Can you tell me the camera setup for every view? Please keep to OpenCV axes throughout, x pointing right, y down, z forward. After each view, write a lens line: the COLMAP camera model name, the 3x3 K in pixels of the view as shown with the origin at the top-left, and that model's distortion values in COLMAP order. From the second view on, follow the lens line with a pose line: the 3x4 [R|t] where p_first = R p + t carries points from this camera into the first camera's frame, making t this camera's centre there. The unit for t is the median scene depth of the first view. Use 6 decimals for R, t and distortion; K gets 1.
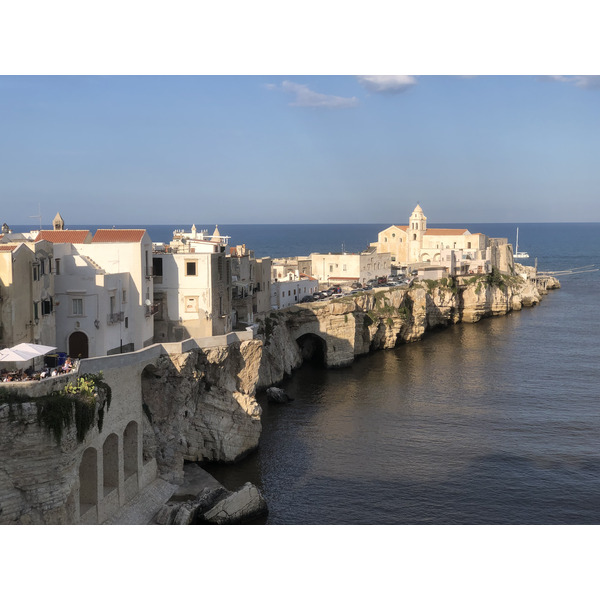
lens RADIAL K [[894.9, 0, 300.0], [0, 894.9, 300.3], [0, 0, 1]] dist [0.075944, 0.000000]
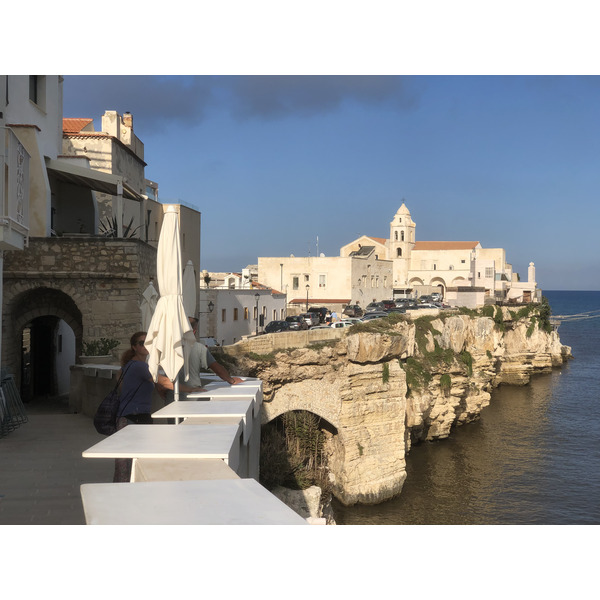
lens RADIAL K [[894.9, 0, 300.3], [0, 894.9, 298.7], [0, 0, 1]] dist [0.075944, 0.000000]
pose [[0.992266, 0.010620, 0.123678, -0.028349], [-0.001435, 0.997248, -0.074119, 0.013441], [-0.124125, 0.073368, 0.989550, 0.475925]]
